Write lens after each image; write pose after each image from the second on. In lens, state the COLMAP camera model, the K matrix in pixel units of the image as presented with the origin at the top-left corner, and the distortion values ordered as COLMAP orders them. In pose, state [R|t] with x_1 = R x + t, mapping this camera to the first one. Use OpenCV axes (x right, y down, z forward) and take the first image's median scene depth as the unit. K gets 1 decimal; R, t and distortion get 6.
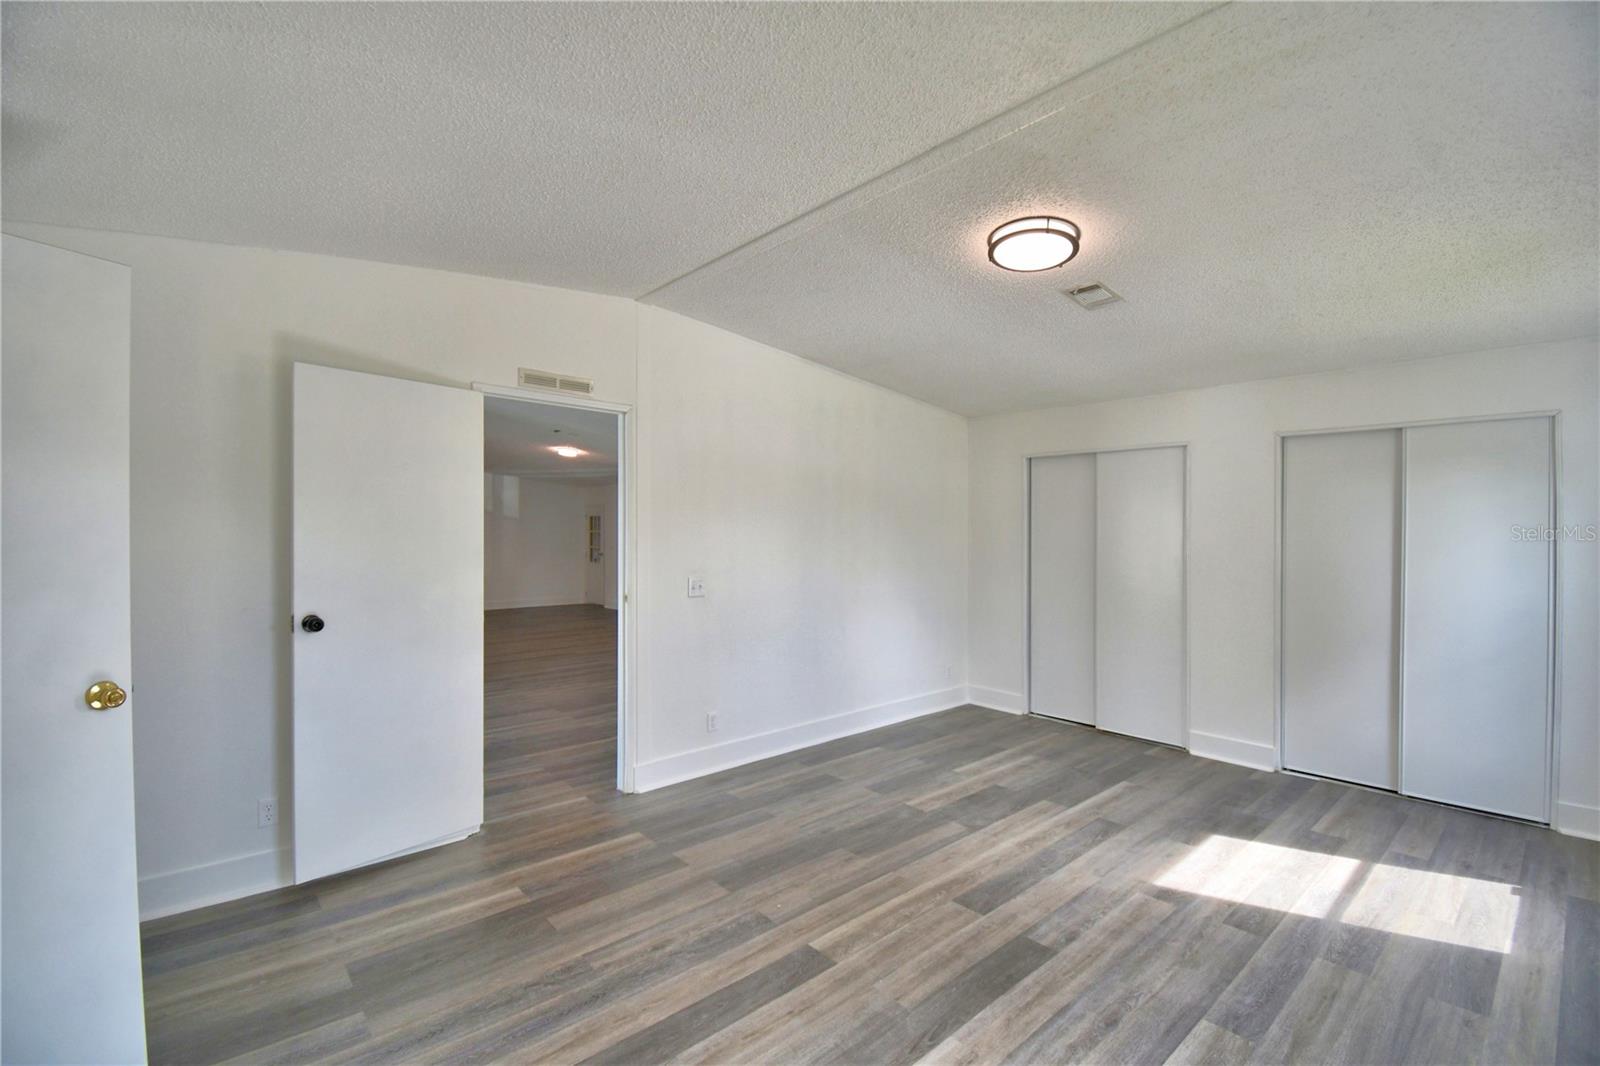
lens RADIAL K [[709.6, 0, 809.2], [0, 709.6, 528.8], [0, 0, 1]] dist [-0.005344, -0.007613]
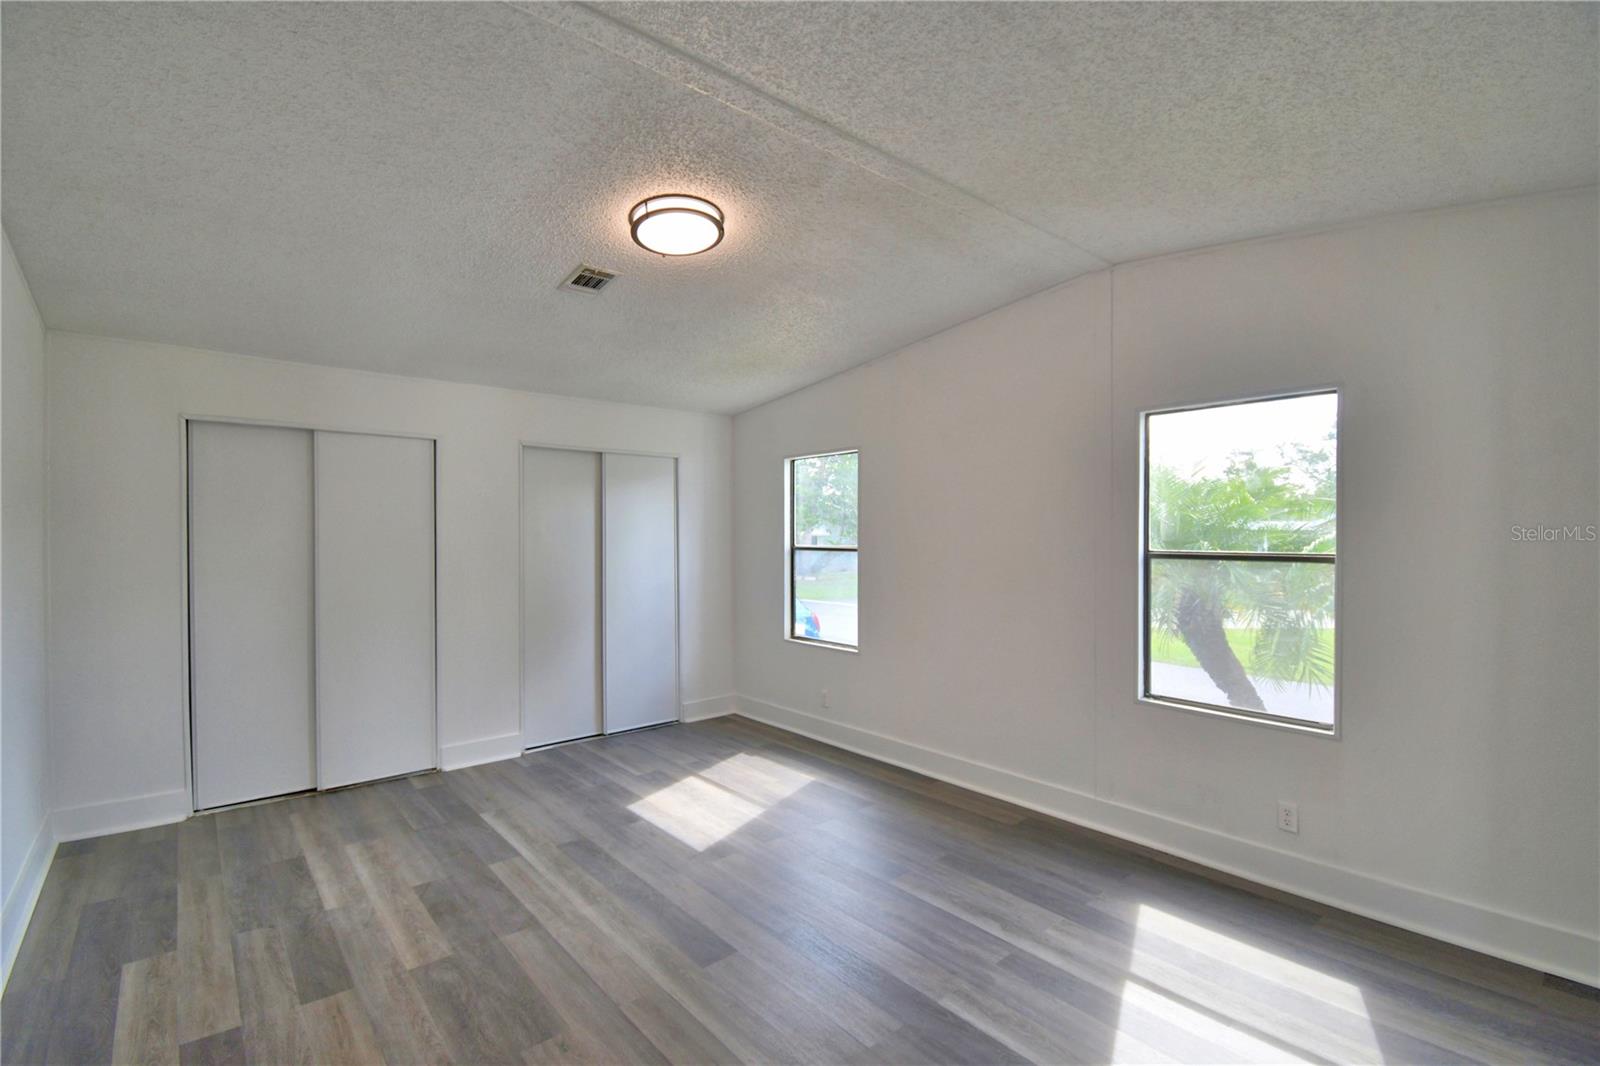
lens RADIAL K [[709.6, 0, 799.9], [0, 709.6, 527.1], [0, 0, 1]] dist [-0.005344, -0.007613]
pose [[0.021890, 0.002791, 0.999756, -0.466815], [-0.002386, 0.999993, -0.002739, -0.002856], [-0.999758, -0.002326, 0.021897, 0.622046]]
